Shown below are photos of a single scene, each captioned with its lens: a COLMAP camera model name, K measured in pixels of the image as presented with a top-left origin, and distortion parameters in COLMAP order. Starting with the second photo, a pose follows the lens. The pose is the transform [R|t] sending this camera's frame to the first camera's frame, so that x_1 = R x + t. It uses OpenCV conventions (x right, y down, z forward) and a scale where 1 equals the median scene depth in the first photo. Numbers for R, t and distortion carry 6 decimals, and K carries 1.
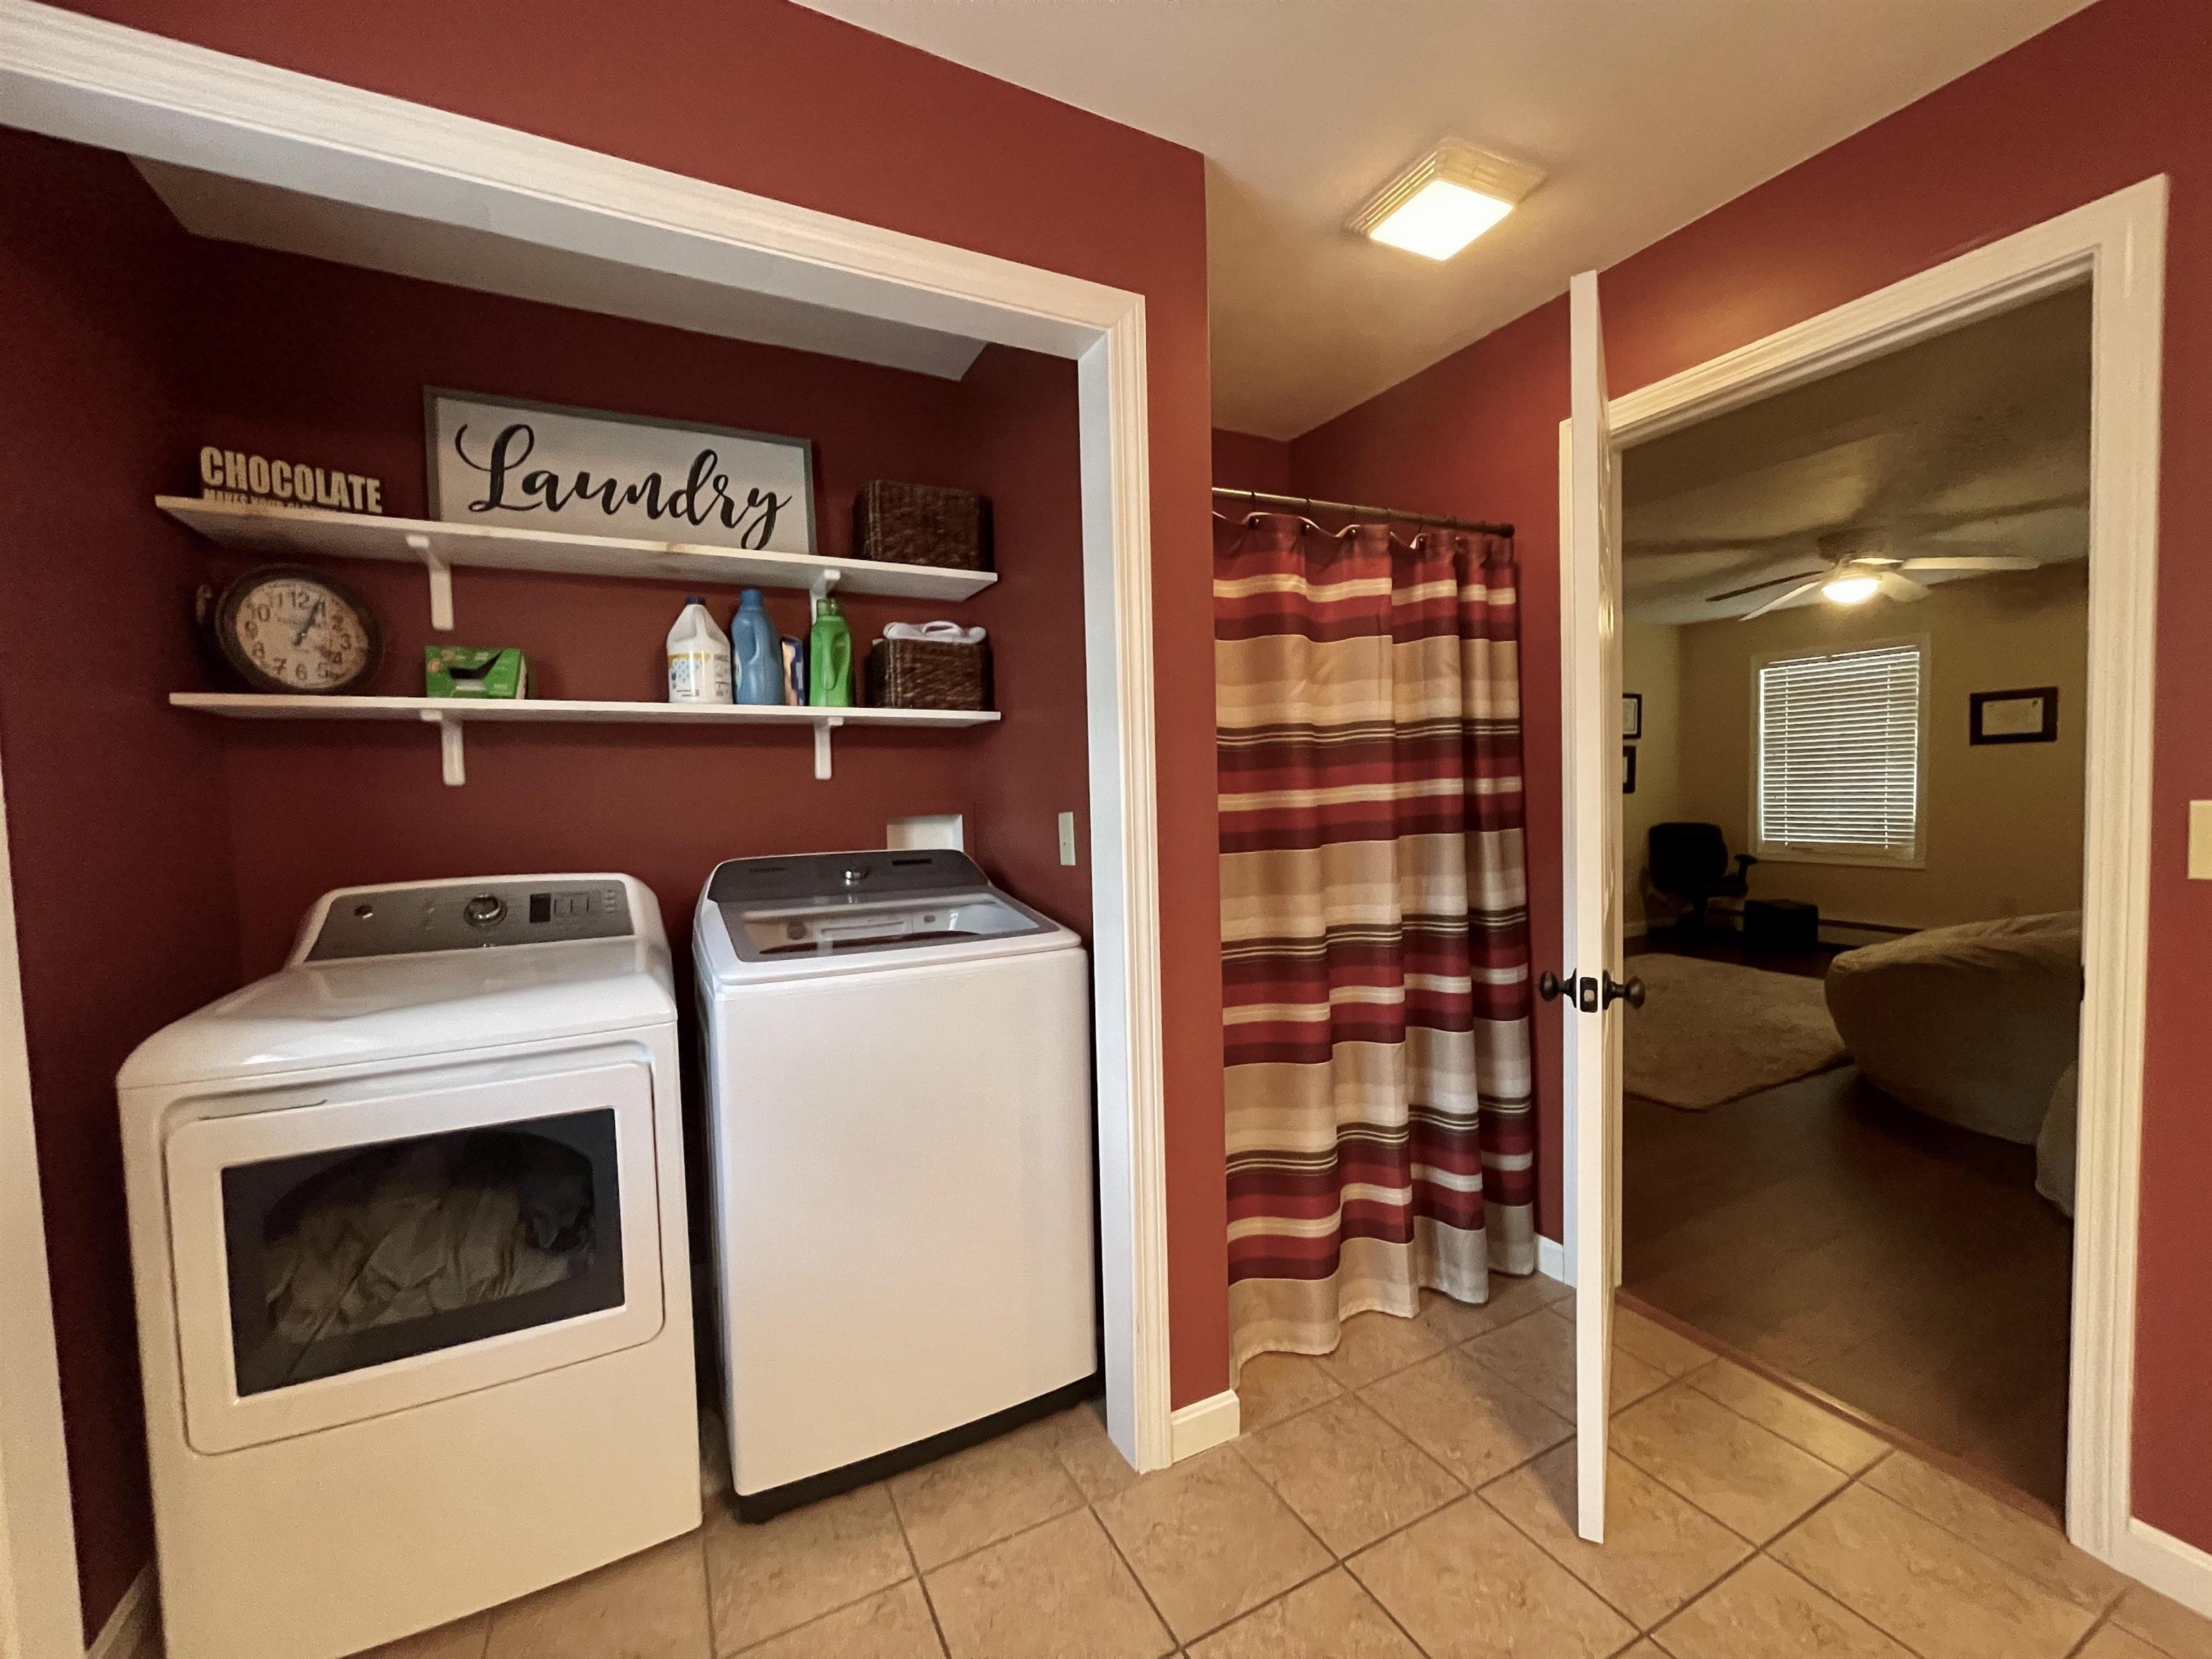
lens RADIAL K [[896.7, 0, 1090.9], [0, 896.7, 834.2], [0, 0, 1]] dist [-0.003809, 0.003774]
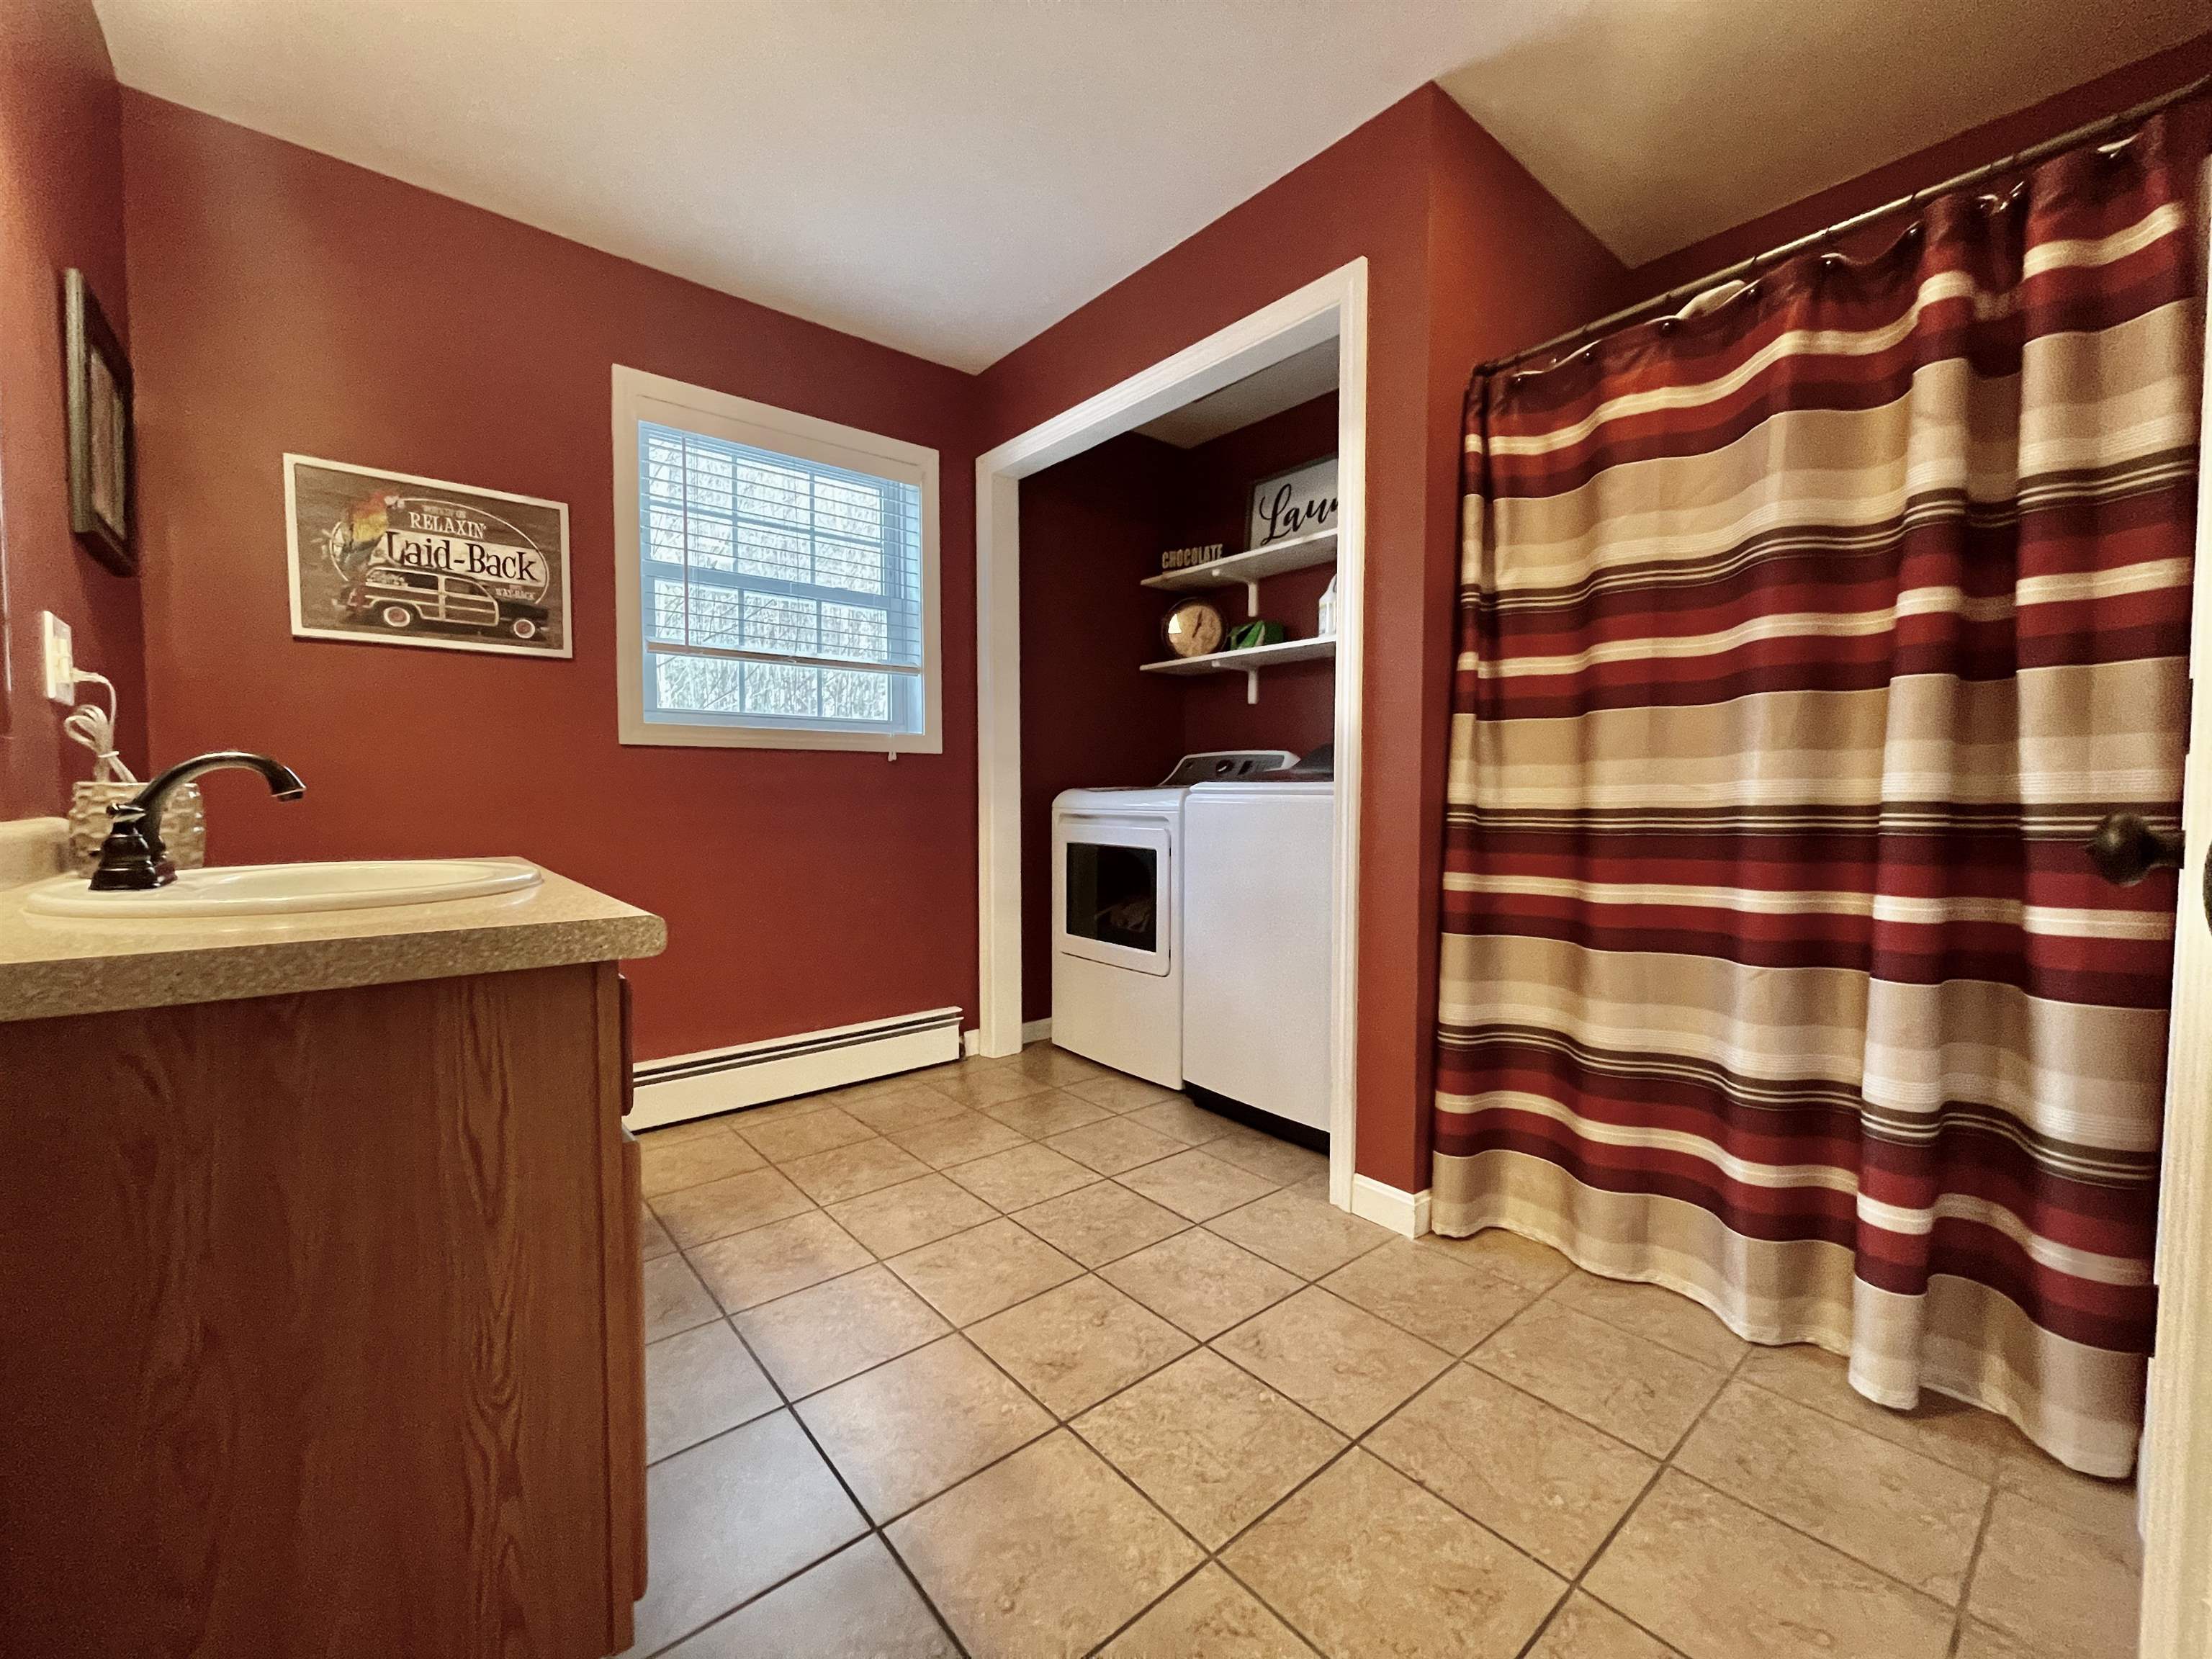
lens RADIAL K [[896.7, 0, 1090.9], [0, 896.7, 834.2], [0, 0, 1]] dist [-0.003809, 0.003774]
pose [[0.219241, 0.072170, -0.972998, 0.964861], [-0.055373, 0.996573, 0.061442, 0.111324], [0.974098, 0.040407, 0.222486, 0.301345]]
